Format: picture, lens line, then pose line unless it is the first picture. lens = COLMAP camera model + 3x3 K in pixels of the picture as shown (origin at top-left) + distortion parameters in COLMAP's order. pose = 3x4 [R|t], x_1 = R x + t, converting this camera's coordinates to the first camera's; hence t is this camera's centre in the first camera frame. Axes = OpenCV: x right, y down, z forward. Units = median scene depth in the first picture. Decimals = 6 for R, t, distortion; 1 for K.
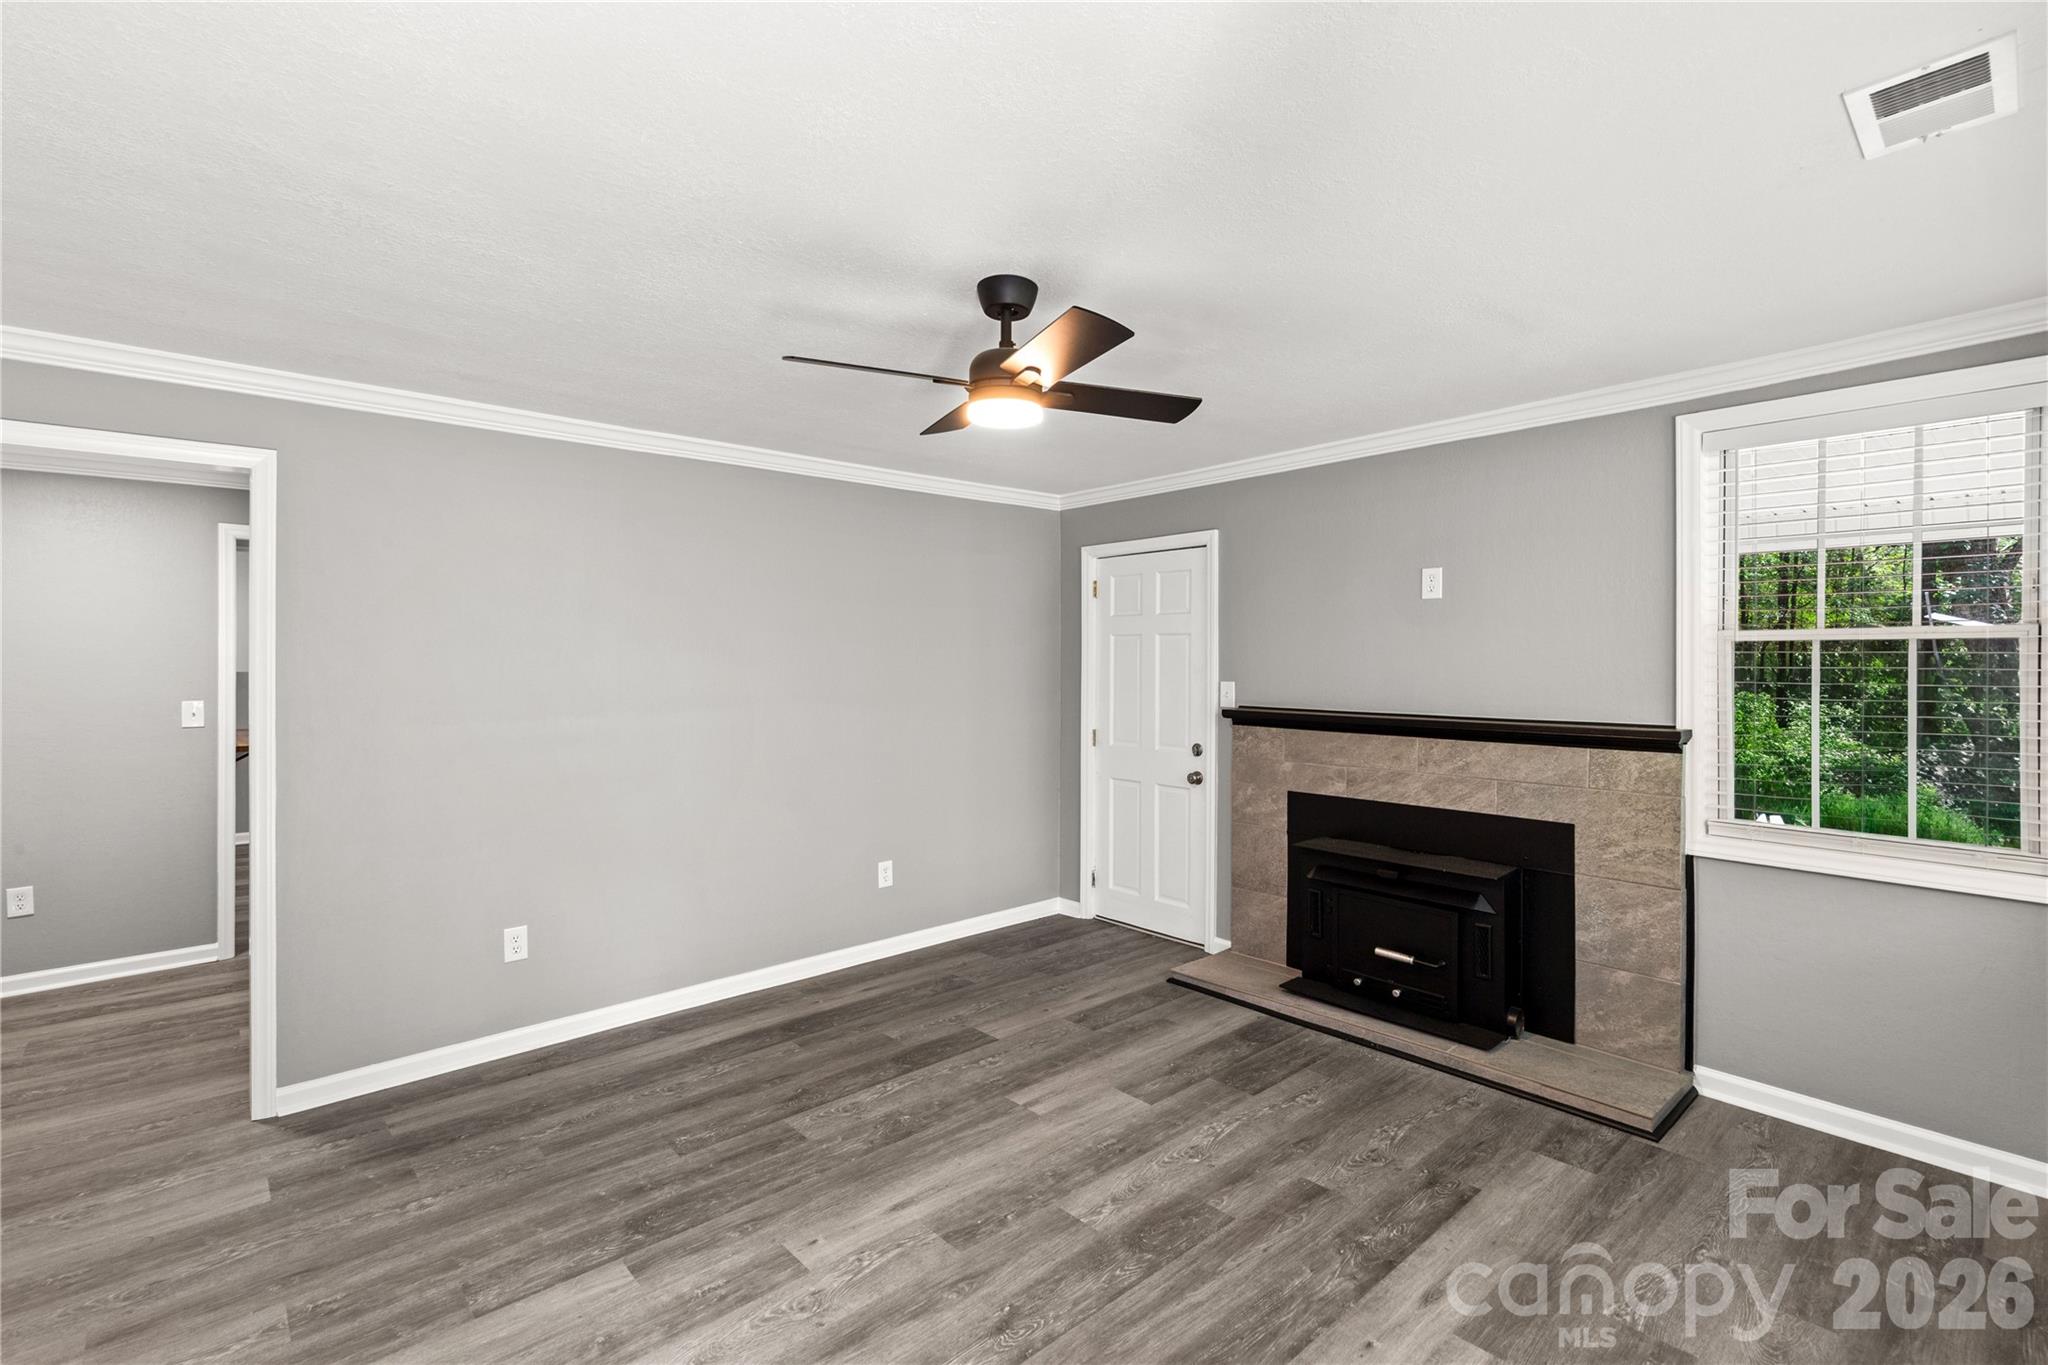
lens RADIAL K [[925.5, 0, 1016.5], [0, 925.5, 685.0], [0, 0, 1]] dist [0.003351, 0.000125]
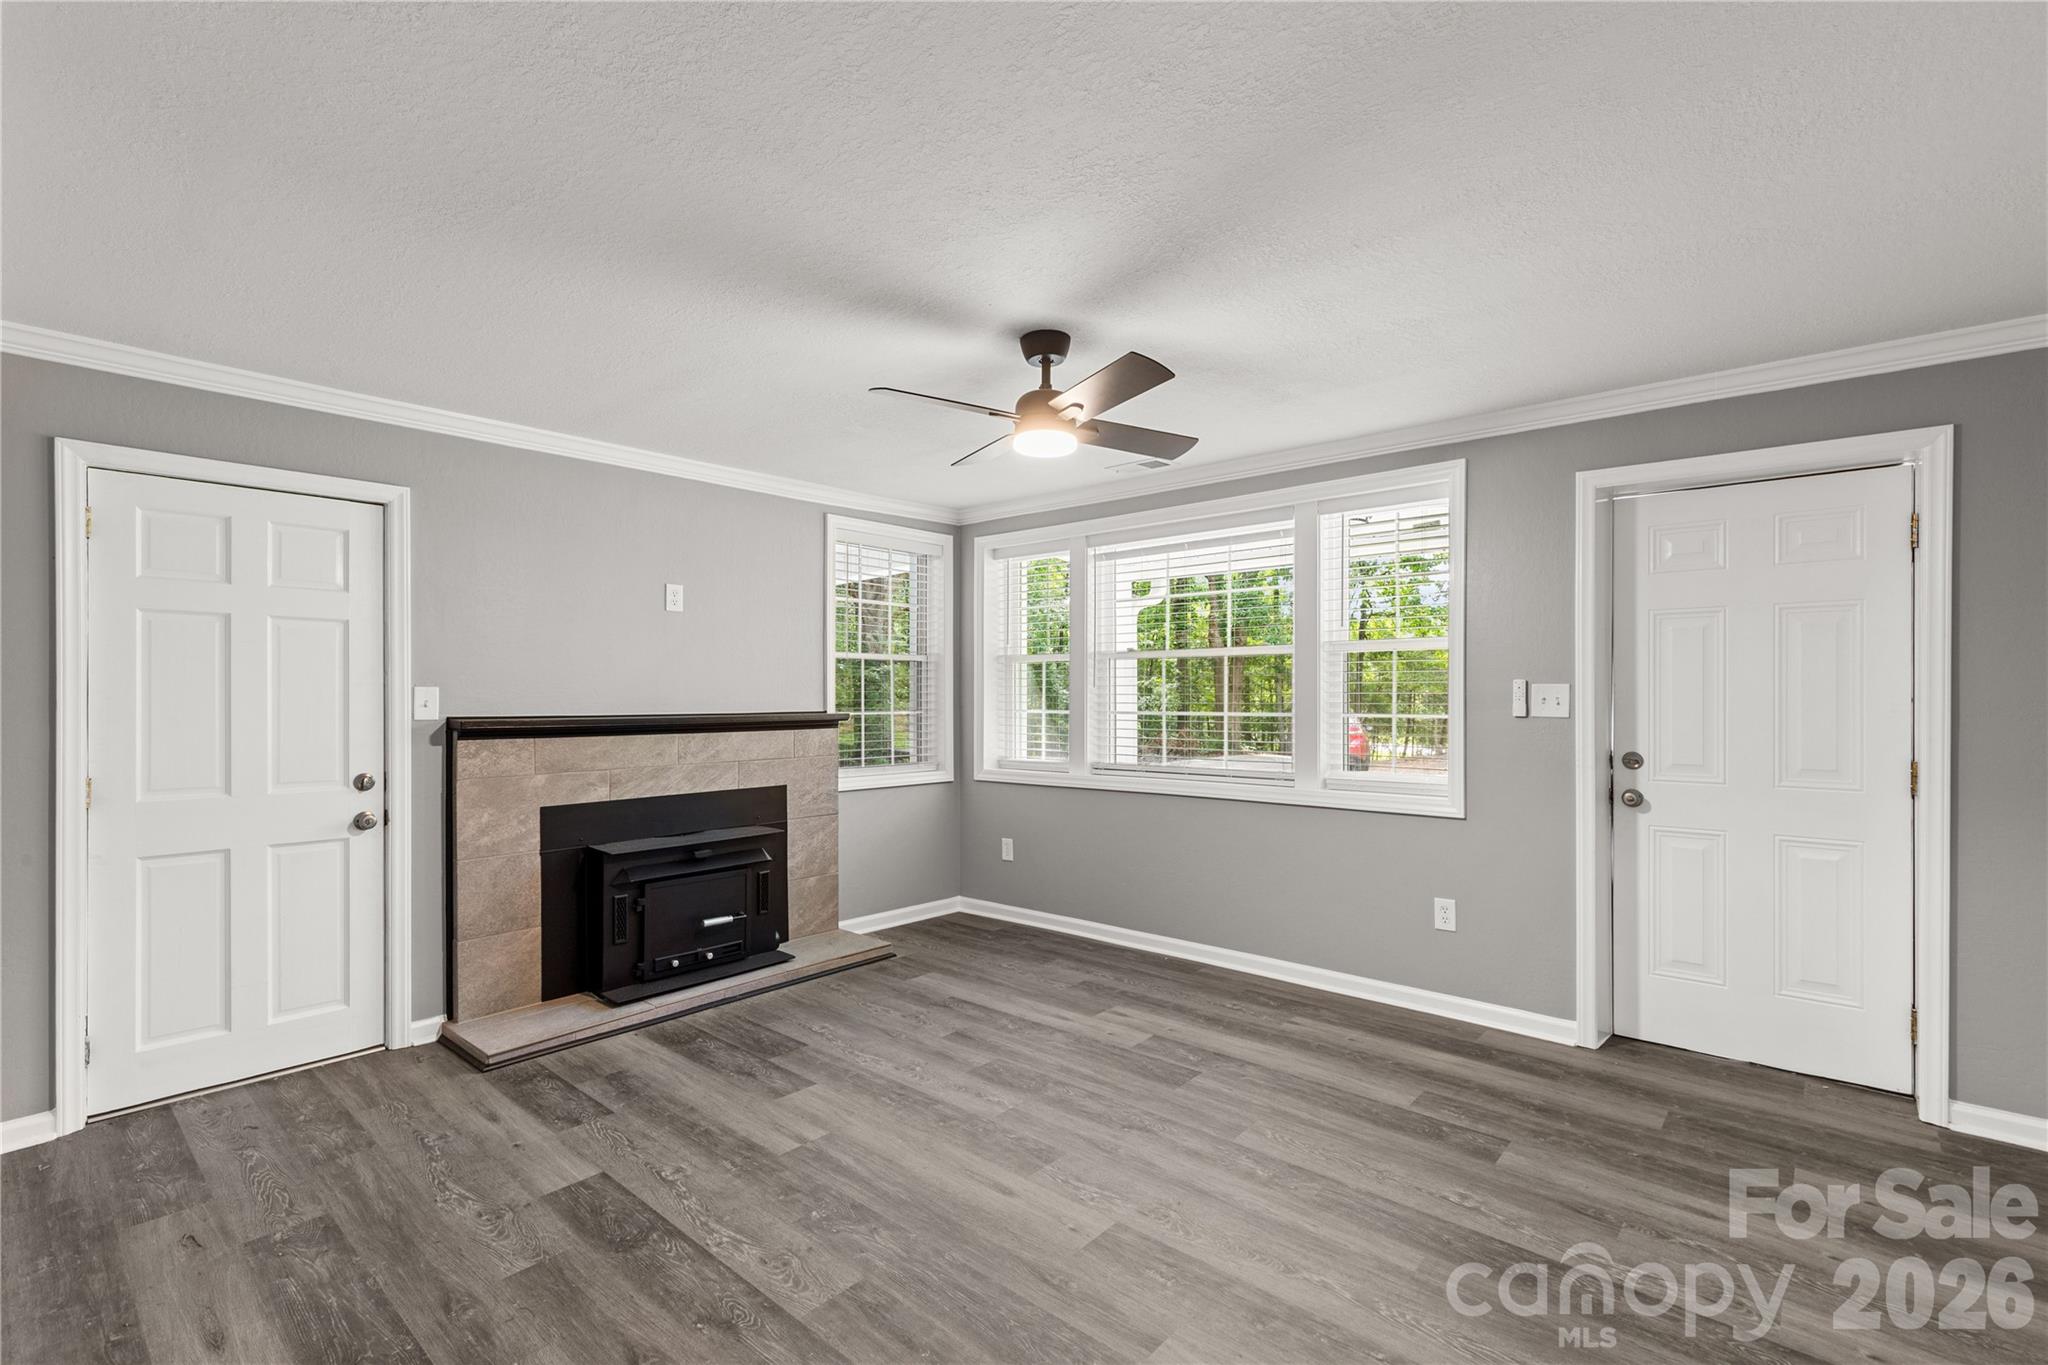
lens RADIAL K [[923.0, 0, 1017.5], [0, 923.0, 713.8], [0, 0, 1]] dist [0.000582, -0.000019]
pose [[-0.113255, -0.021020, 0.993344, -0.856072], [0.029328, 0.999270, 0.024489, 0.019892], [-0.993133, 0.031906, -0.112556, 0.838601]]
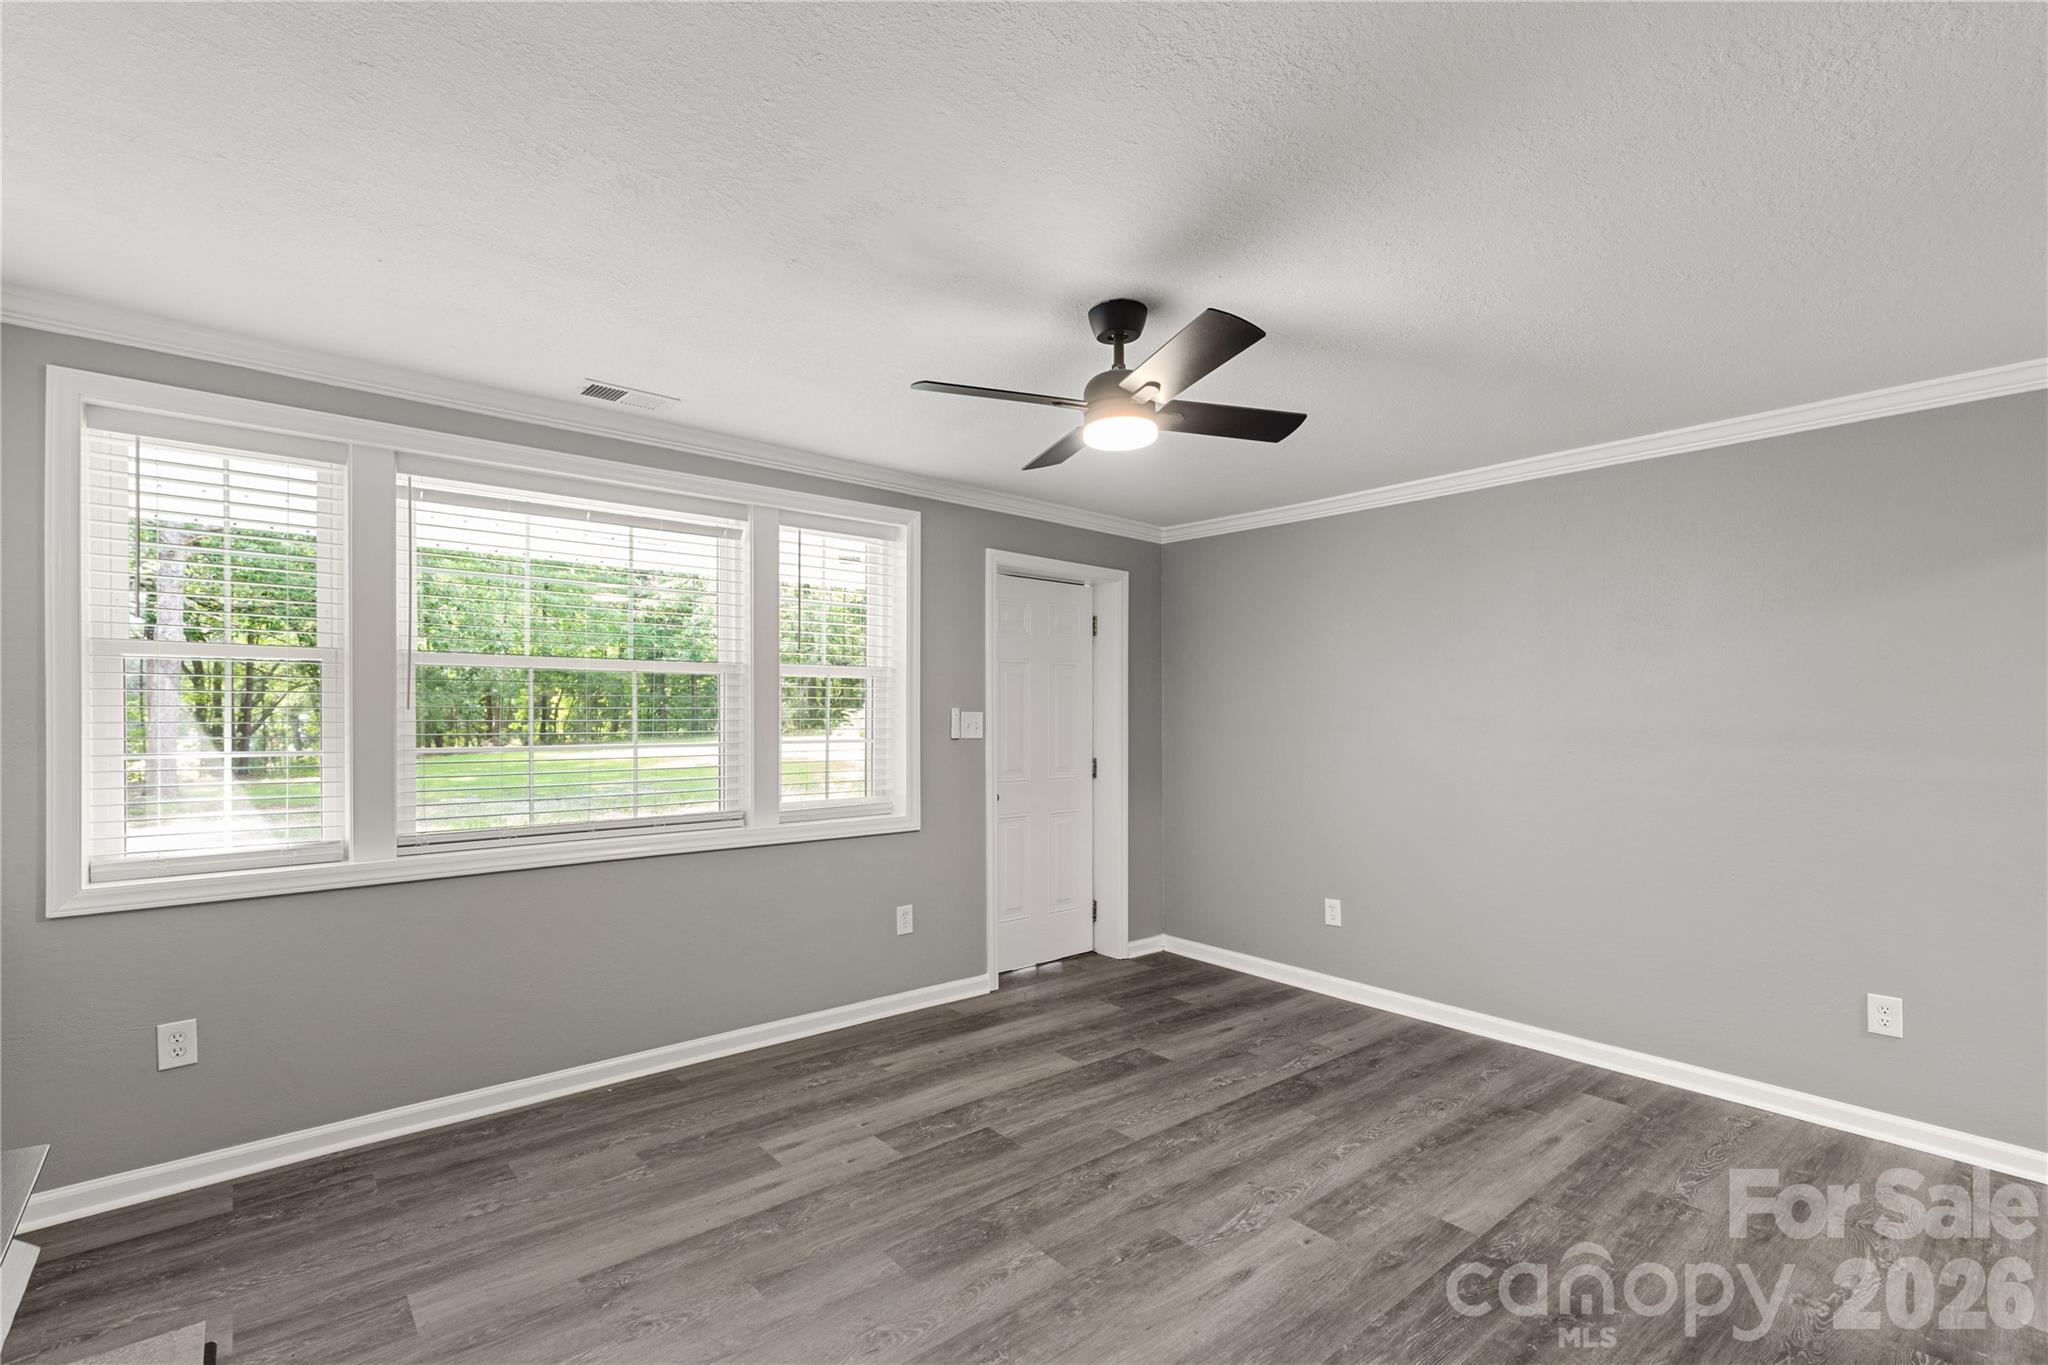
lens RADIAL K [[934.3, 0, 1015.4], [0, 934.3, 721.6], [0, 0, 1]] dist [0.004252, 0.000215]
pose [[-0.999590, -0.003157, 0.028463, 0.055135], [-0.002048, 0.999241, 0.038895, -0.009336], [-0.028565, 0.038821, -0.998838, 1.471045]]
